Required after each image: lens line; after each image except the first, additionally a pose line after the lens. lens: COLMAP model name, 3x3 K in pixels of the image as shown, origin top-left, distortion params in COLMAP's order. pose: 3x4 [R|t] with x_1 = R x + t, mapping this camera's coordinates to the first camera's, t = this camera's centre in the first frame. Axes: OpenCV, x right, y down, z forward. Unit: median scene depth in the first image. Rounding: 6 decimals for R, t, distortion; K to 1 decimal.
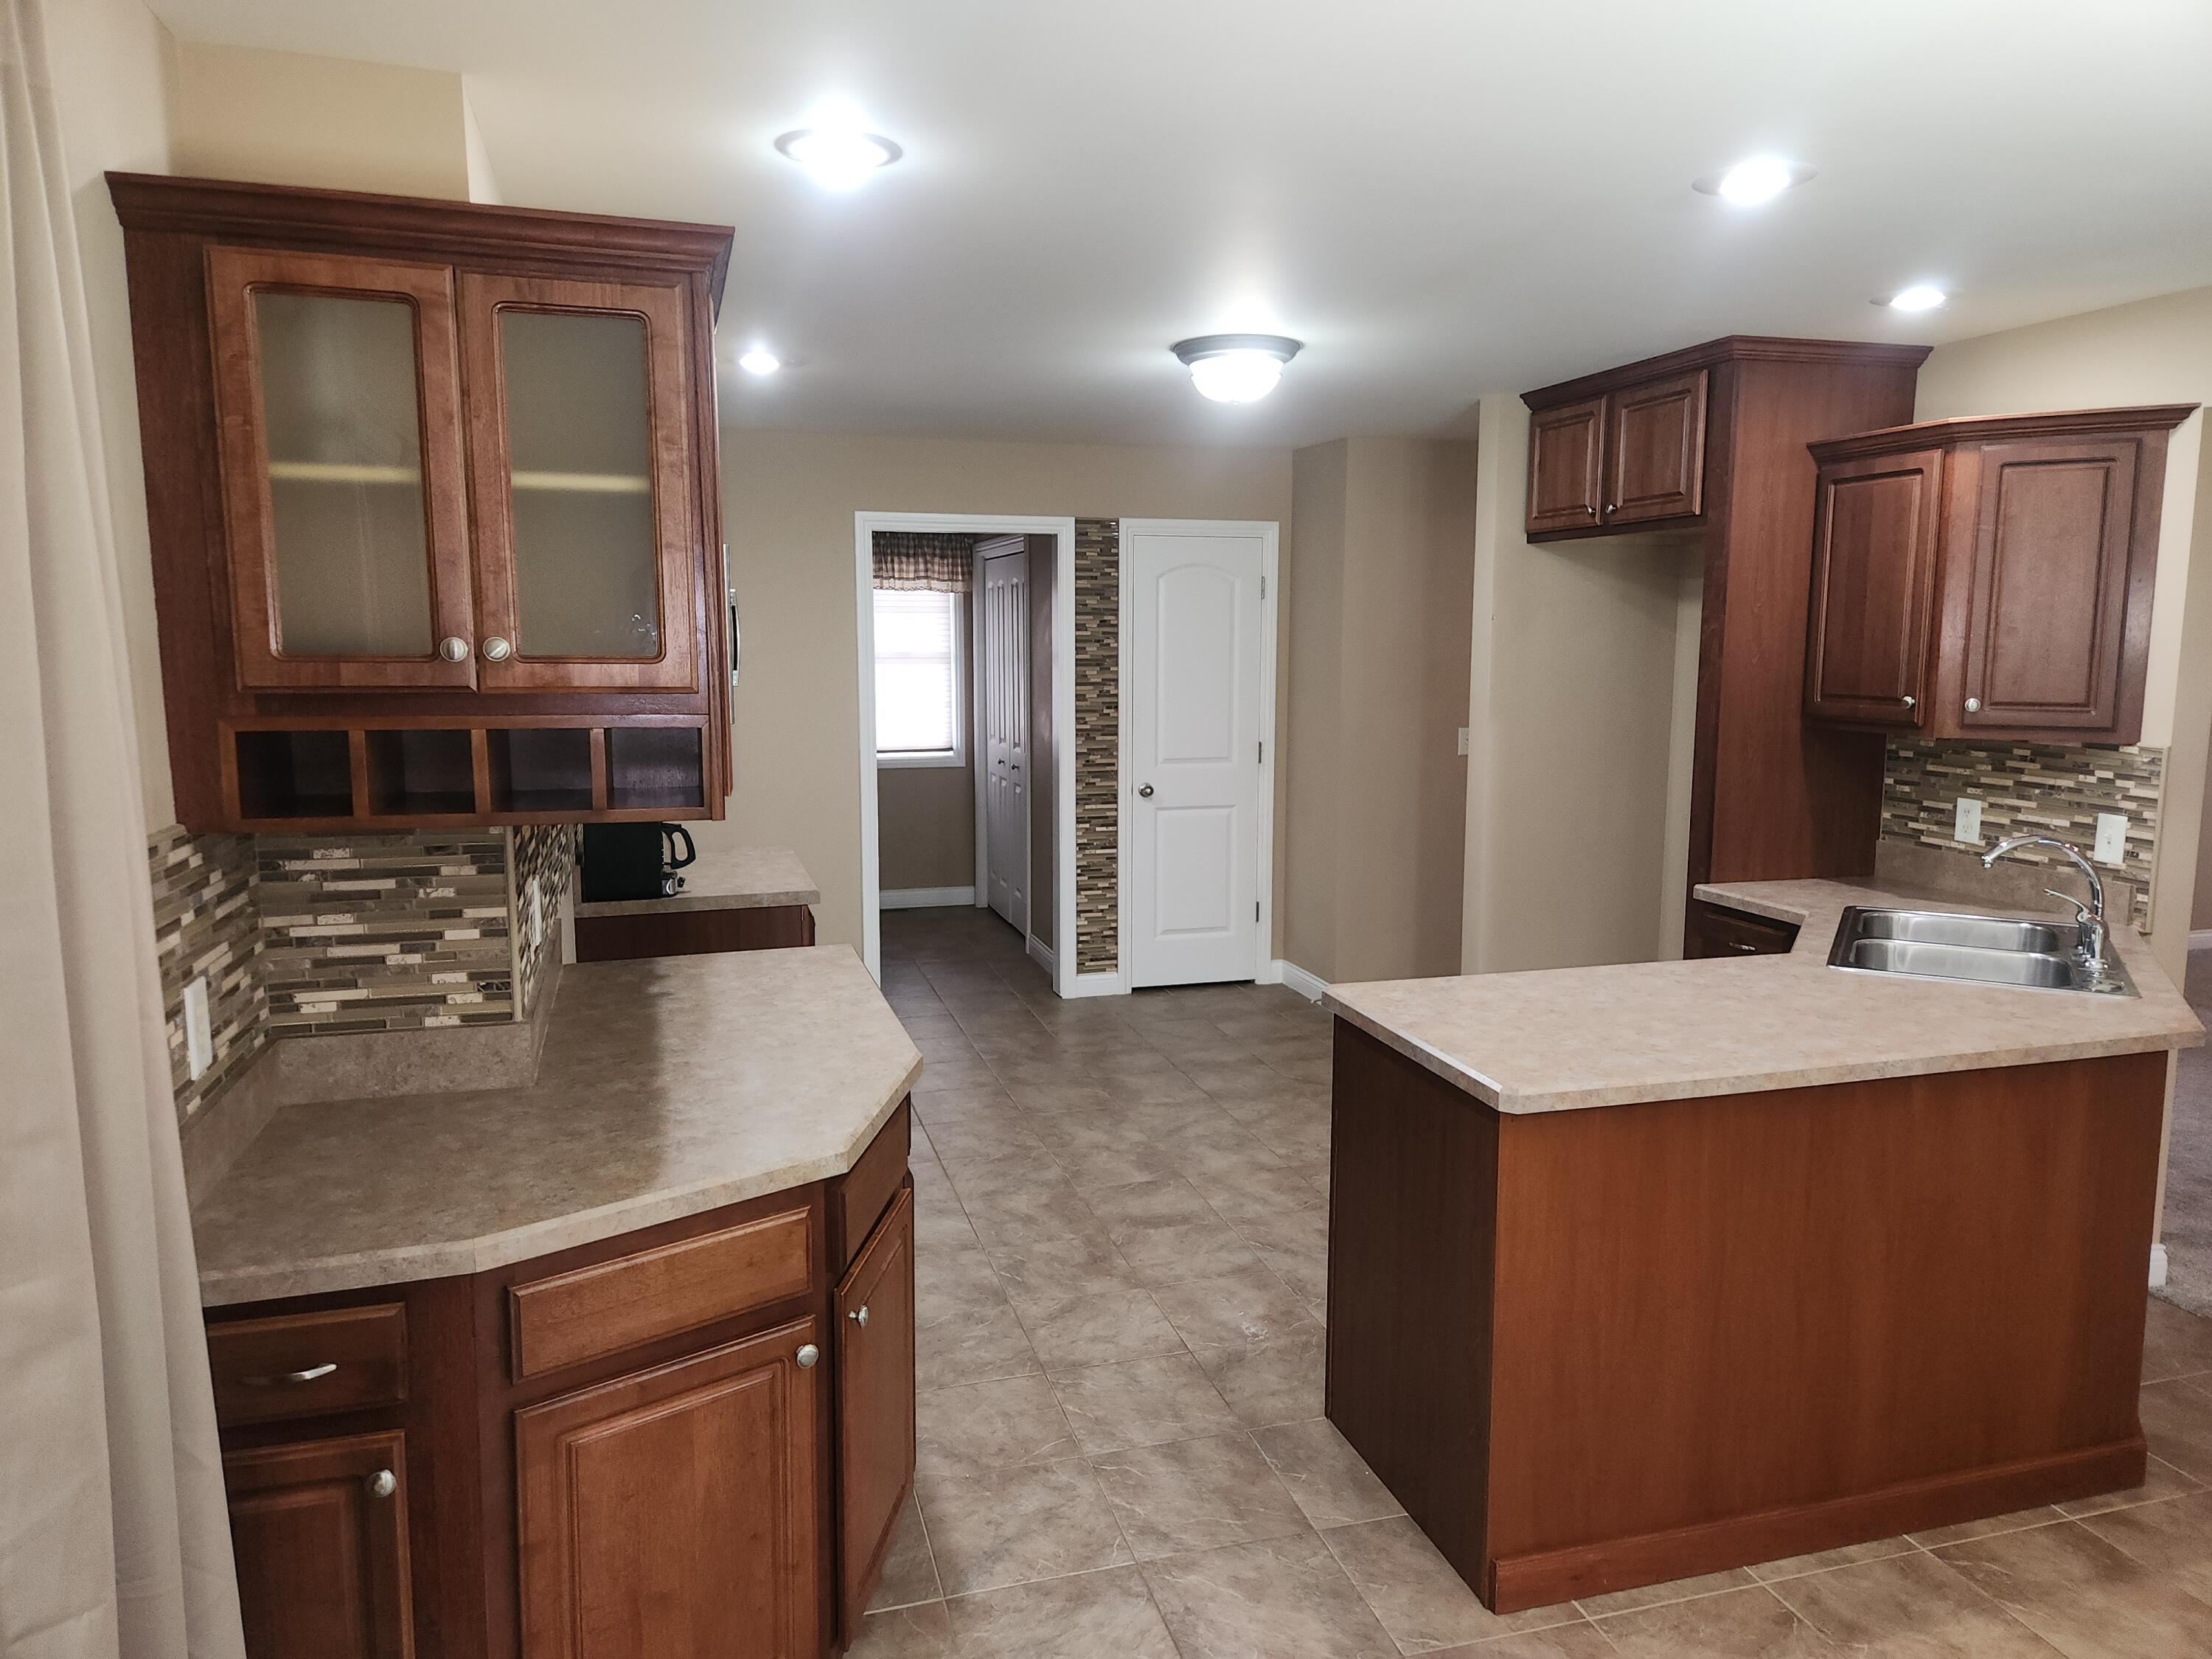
lens RADIAL K [[1477.8, 0, 1110.6], [0, 1477.8, 821.9], [0, 0, 1]] dist [0.055628, -0.021213]
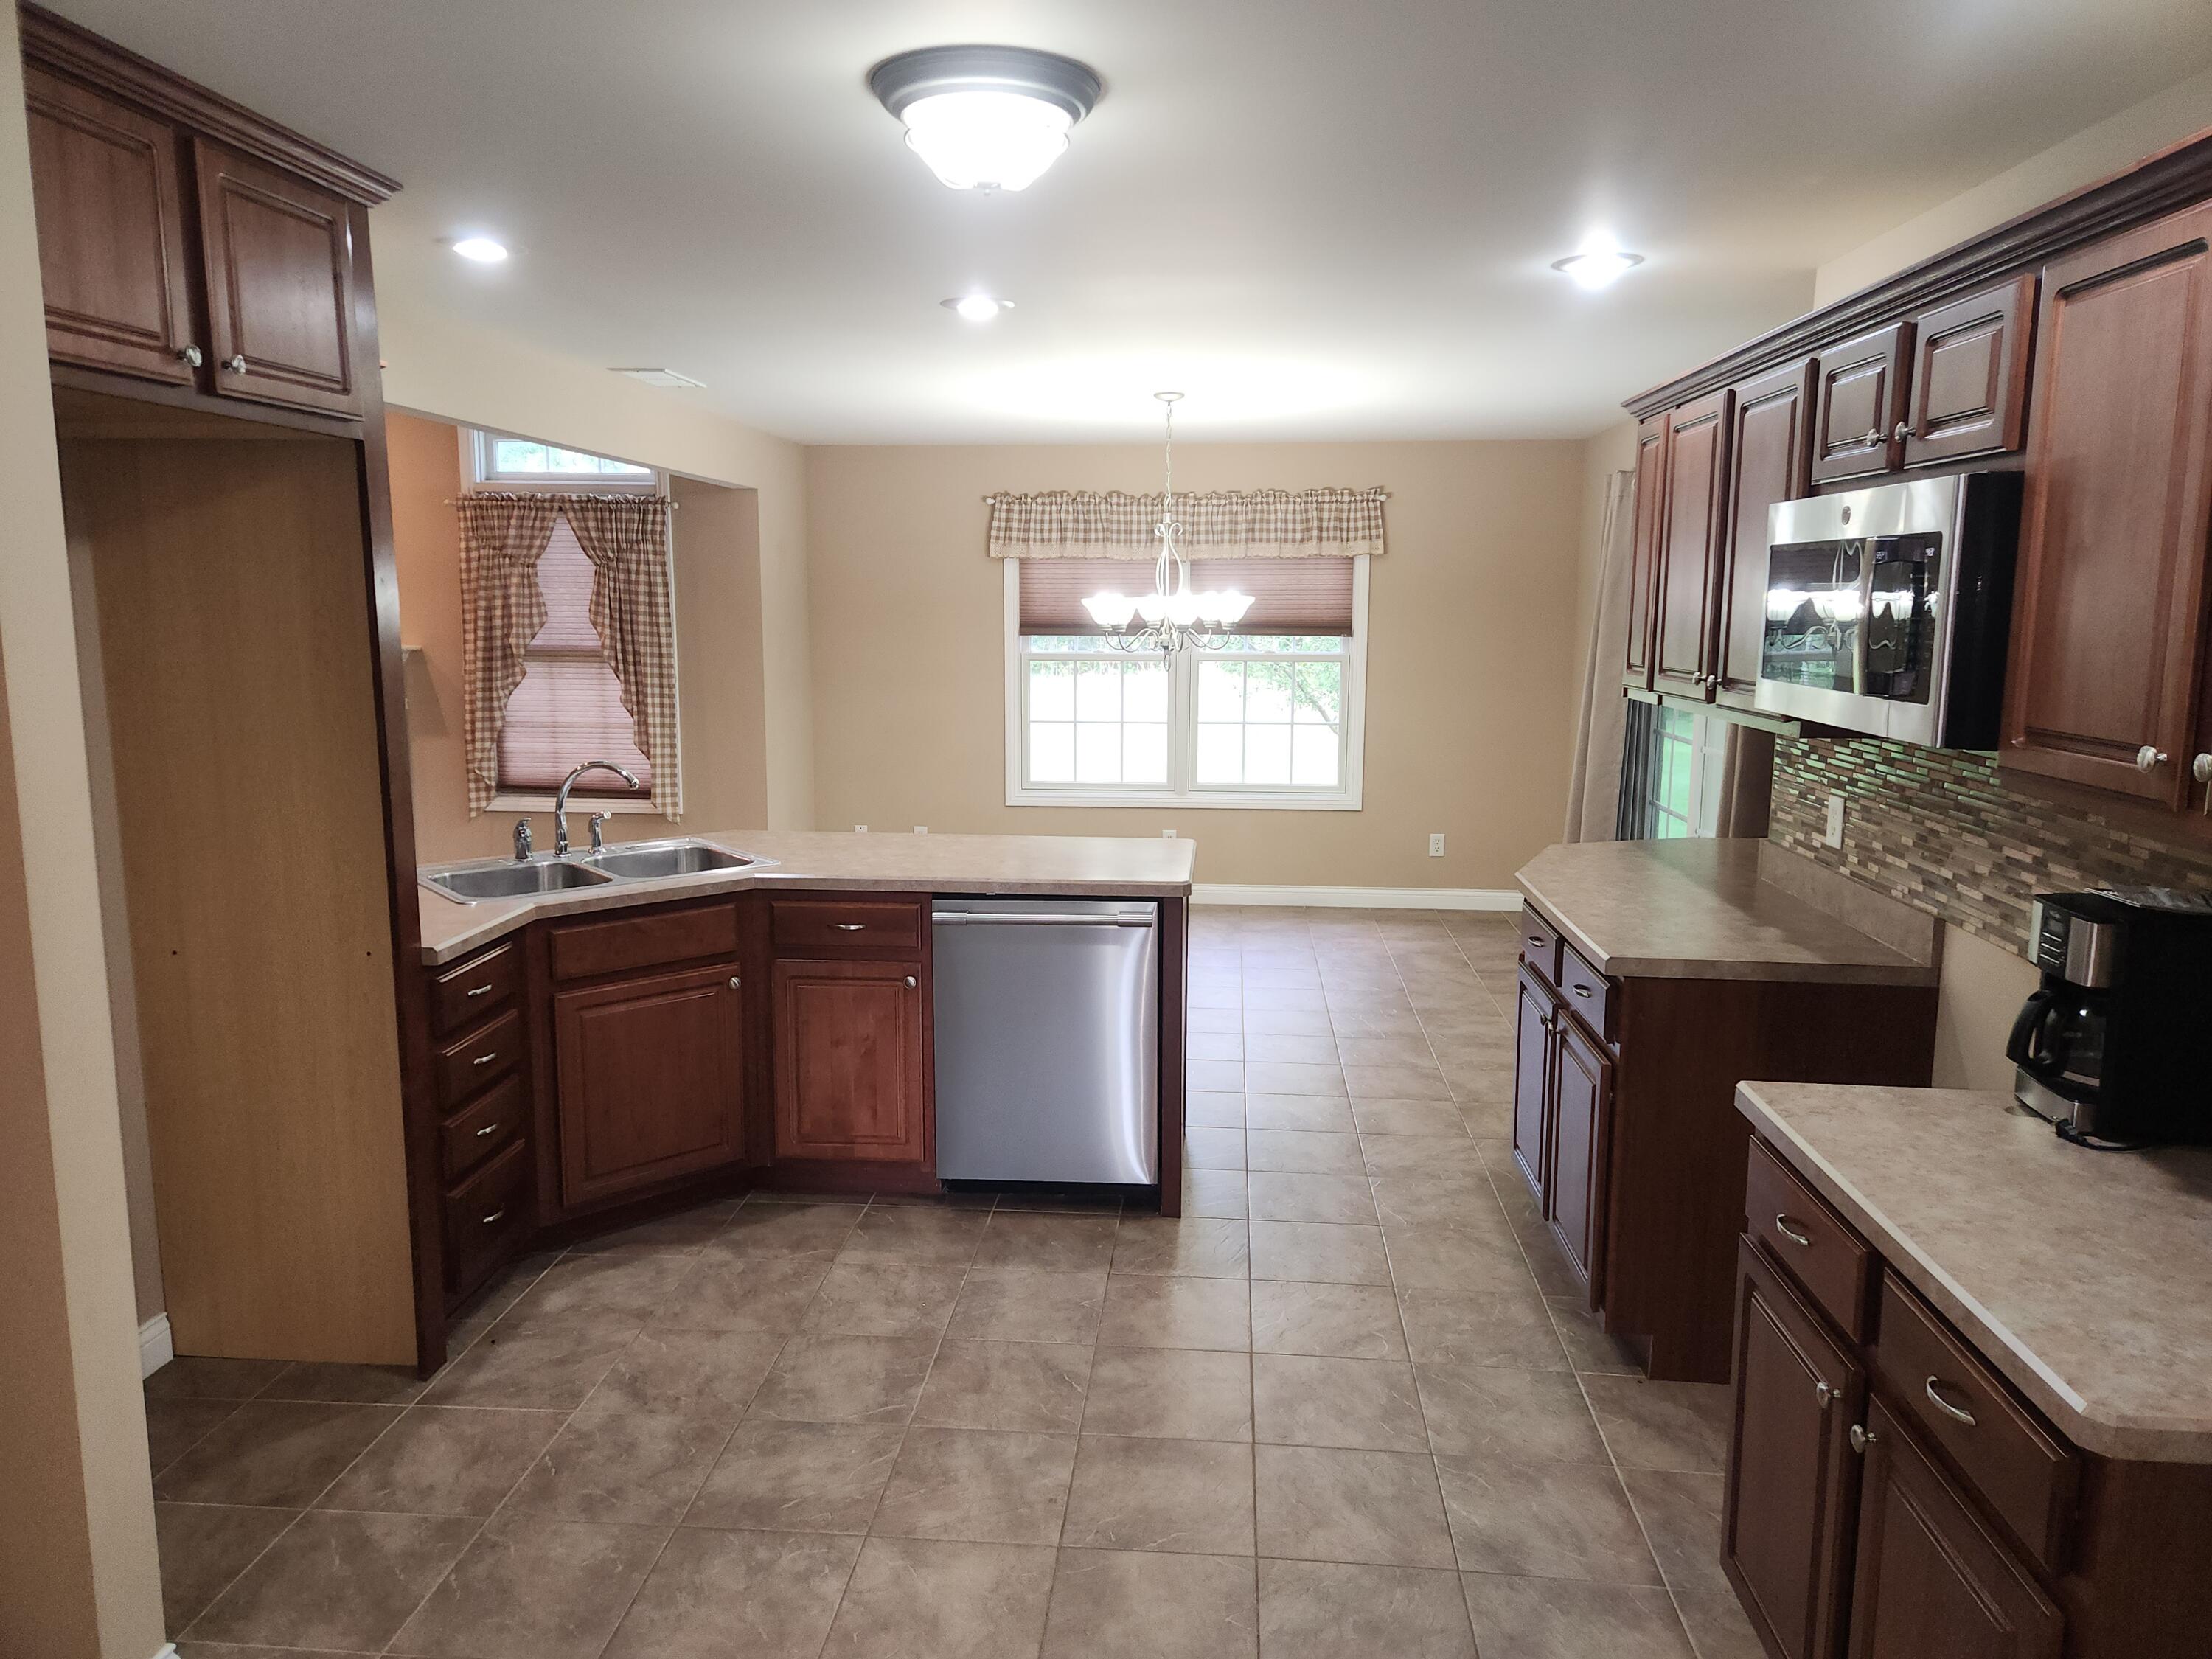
lens RADIAL K [[1477.8, 0, 1104.8], [0, 1477.8, 824.1], [0, 0, 1]] dist [0.055628, -0.021213]
pose [[-0.931336, -0.075793, 0.356187, -0.185735], [0.030366, 0.958531, 0.283367, -0.238764], [-0.362894, 0.274726, -0.890412, 1.723200]]
